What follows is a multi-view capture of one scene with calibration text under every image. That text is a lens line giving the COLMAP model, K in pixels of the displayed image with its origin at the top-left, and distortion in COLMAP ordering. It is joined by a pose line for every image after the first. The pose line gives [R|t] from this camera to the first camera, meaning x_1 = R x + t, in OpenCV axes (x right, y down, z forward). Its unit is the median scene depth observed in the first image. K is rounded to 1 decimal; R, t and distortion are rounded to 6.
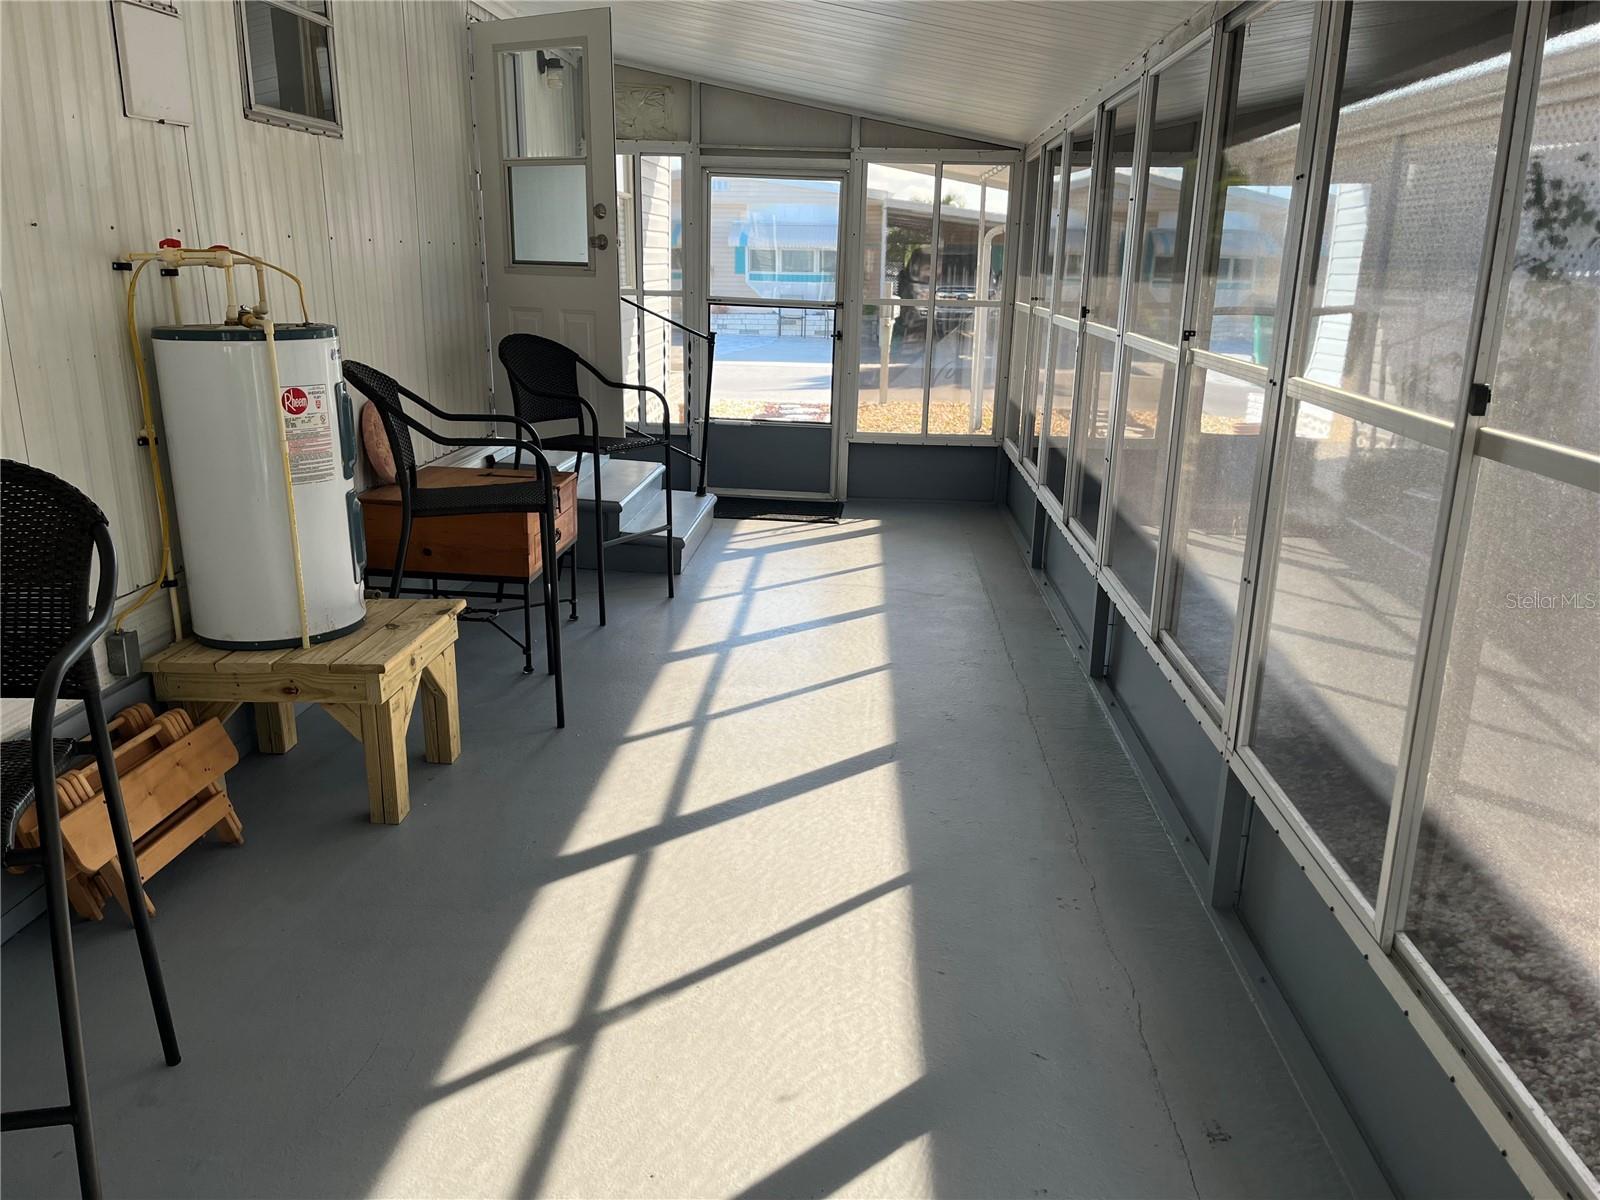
lens RADIAL K [[1207.6, 0, 810.1], [0, 1207.6, 612.3], [0, 0, 1]] dist [0.054716, -0.070639]
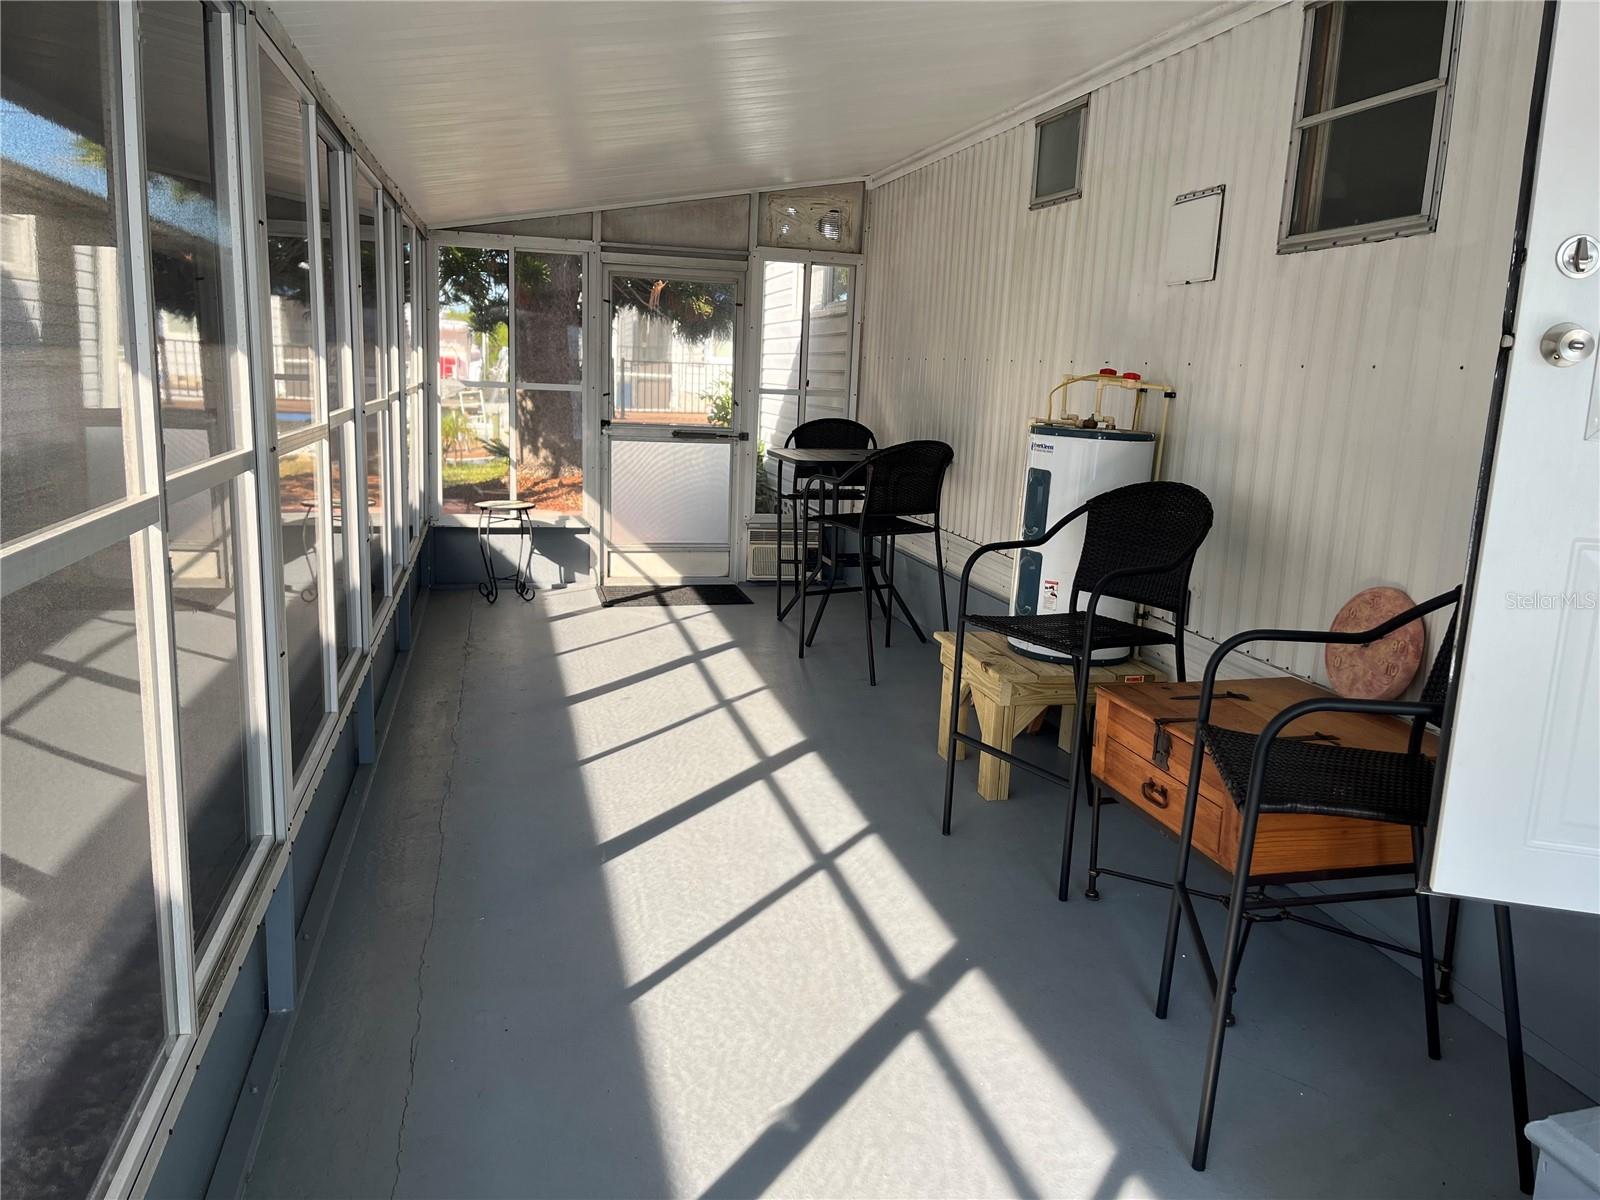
lens RADIAL K [[1207.6, 0, 810.1], [0, 1207.6, 612.3], [0, 0, 1]] dist [0.054716, -0.070639]
pose [[-0.956064, -0.005826, -0.293102, 0.222494], [-0.141302, 0.885158, 0.443315, -0.569949], [0.256859, 0.465253, -0.847091, 2.022579]]
